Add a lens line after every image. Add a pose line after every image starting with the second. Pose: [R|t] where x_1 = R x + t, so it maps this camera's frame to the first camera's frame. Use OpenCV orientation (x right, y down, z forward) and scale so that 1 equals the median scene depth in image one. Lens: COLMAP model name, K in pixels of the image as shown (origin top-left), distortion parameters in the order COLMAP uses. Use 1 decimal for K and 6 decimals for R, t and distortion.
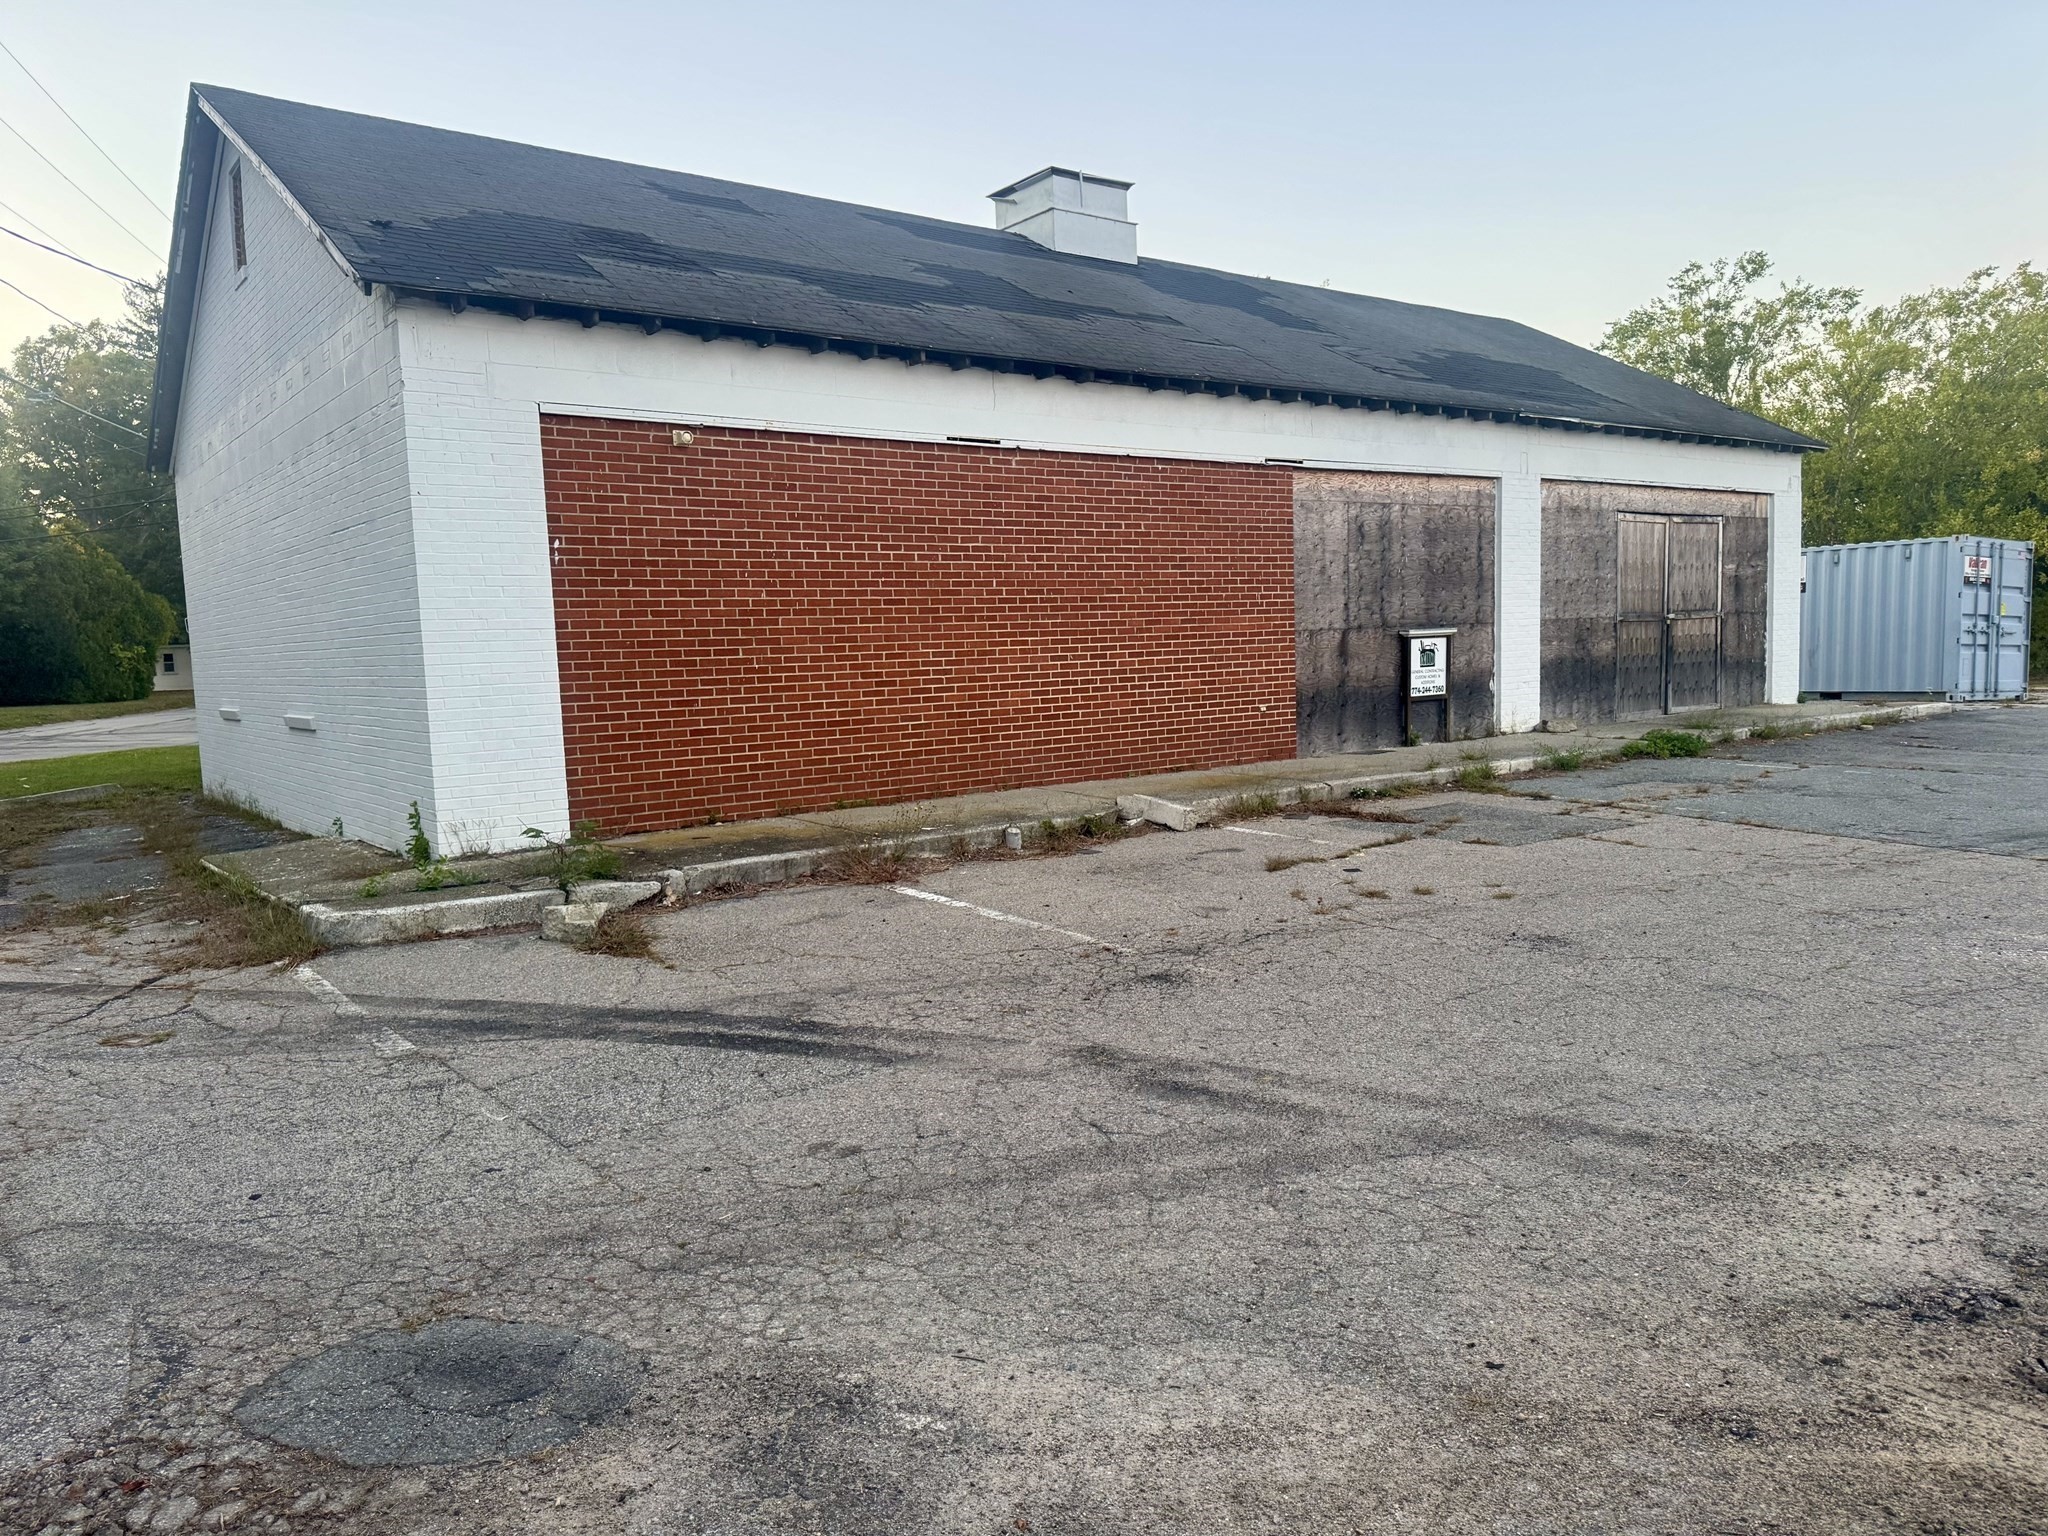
lens RADIAL K [[1381.4, 0, 1024.0], [0, 1381.4, 768.0], [0, 0, 1]] dist [0.171215, -0.312526]
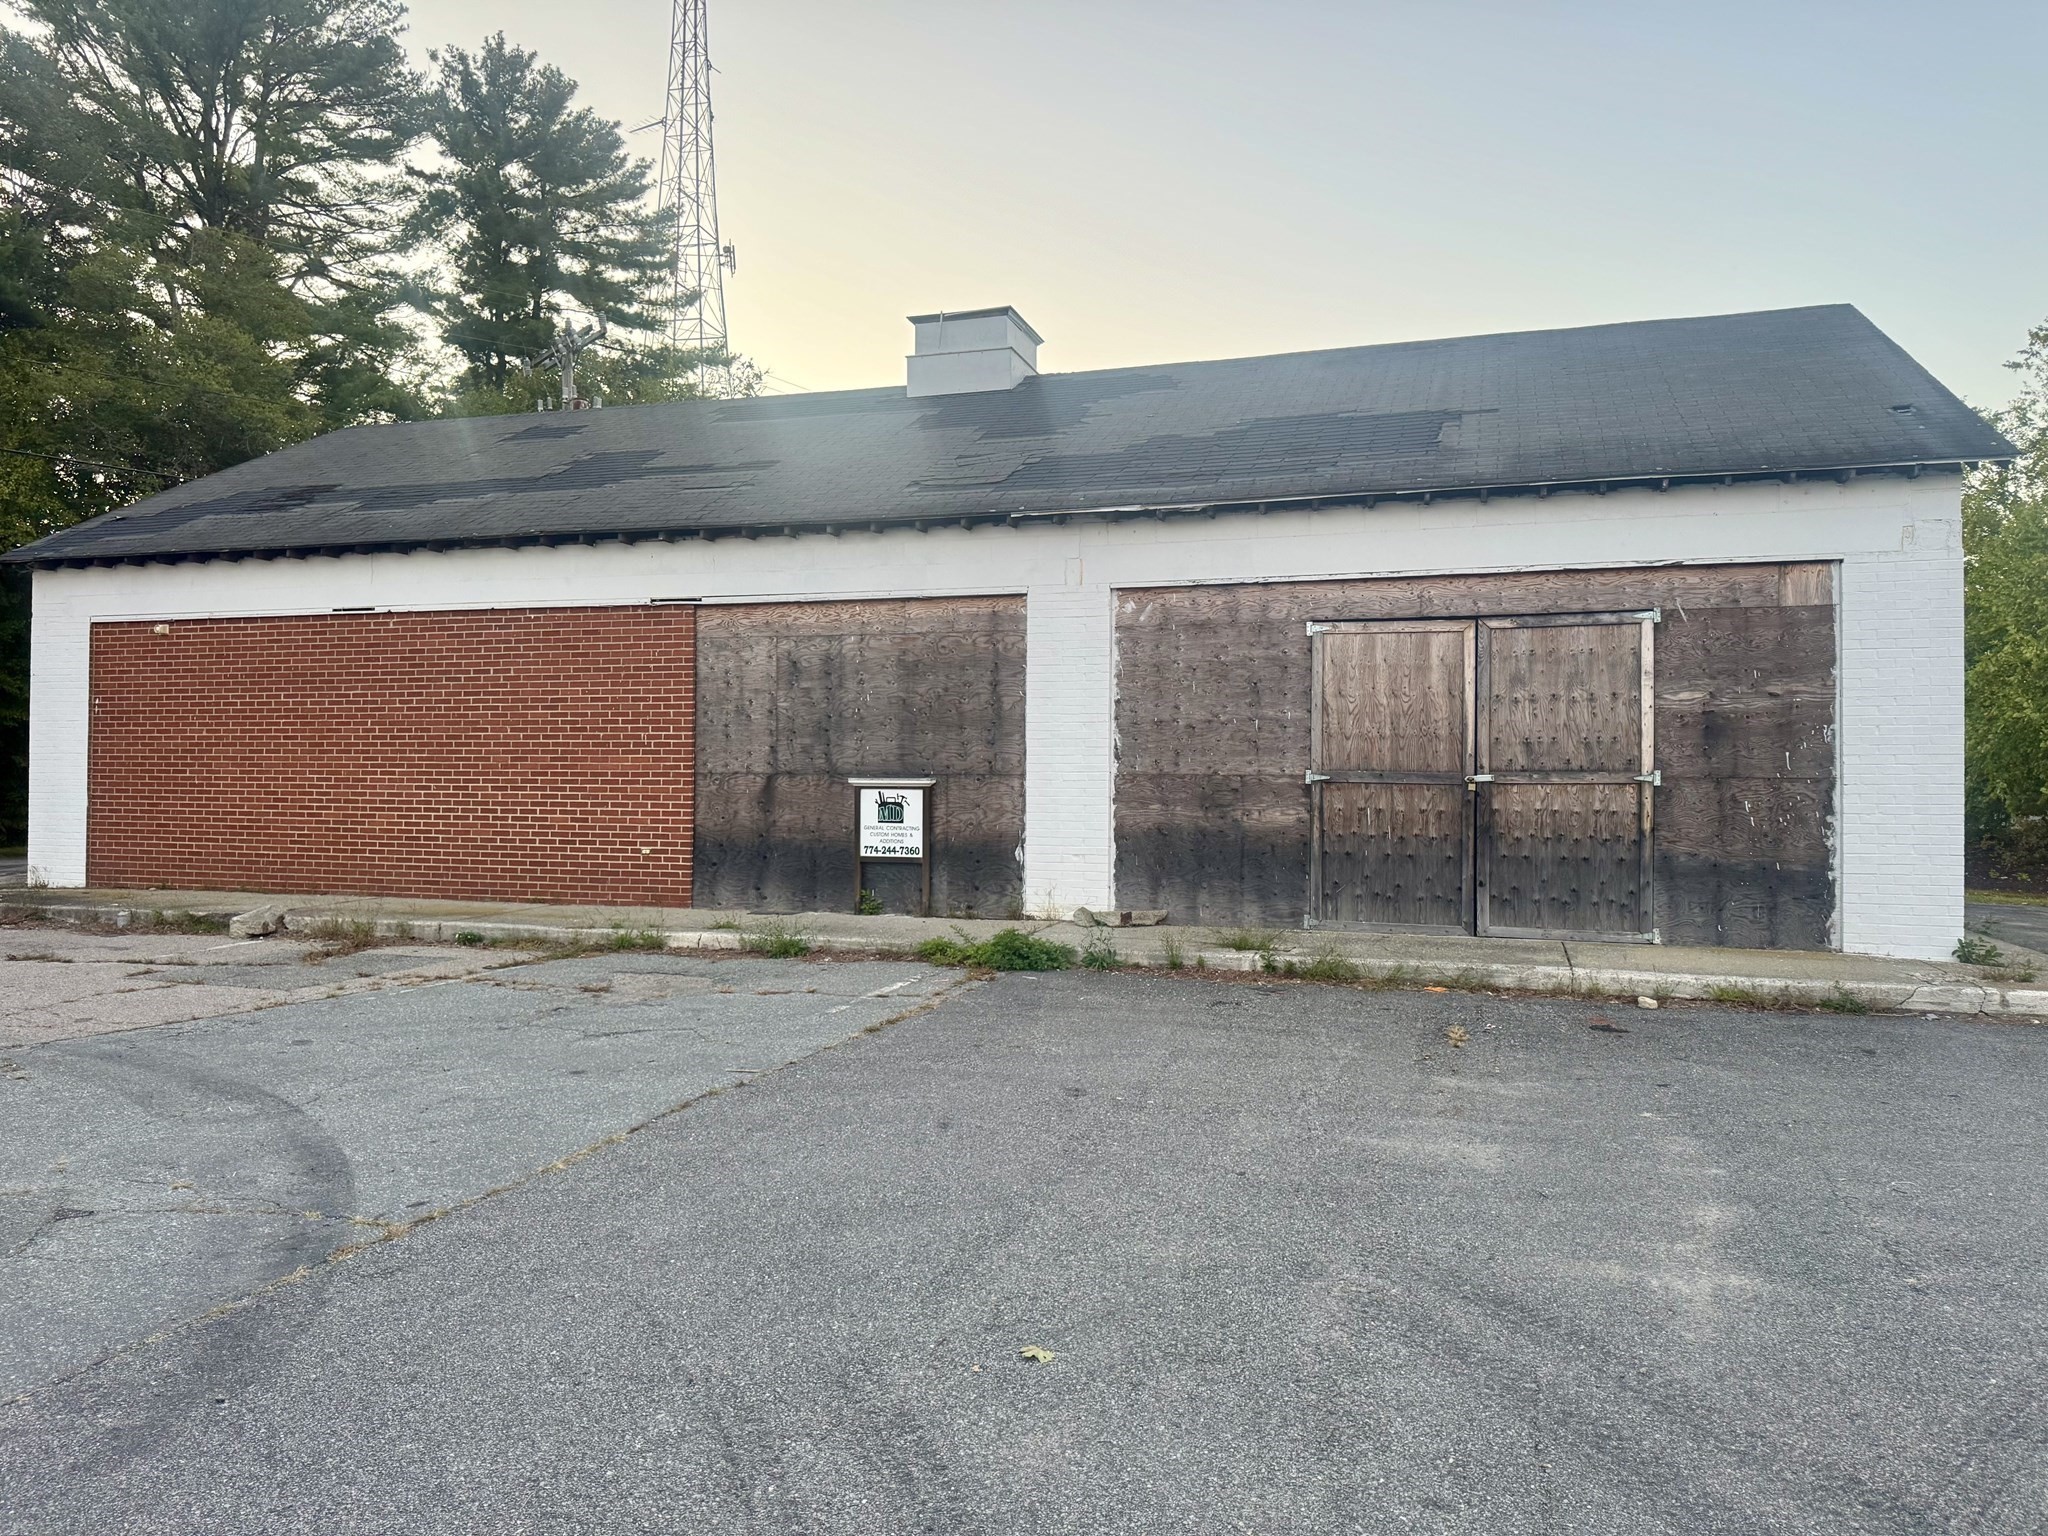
lens RADIAL K [[1381.4, 0, 1024.0], [0, 1381.4, 768.0], [0, 0, 1]] dist [0.171215, -0.312526]
pose [[0.589377, 0.028112, -0.807369, 1.098132], [-0.102450, 0.993926, -0.040180, -0.086996], [0.801336, 0.106396, 0.588677, 0.620585]]
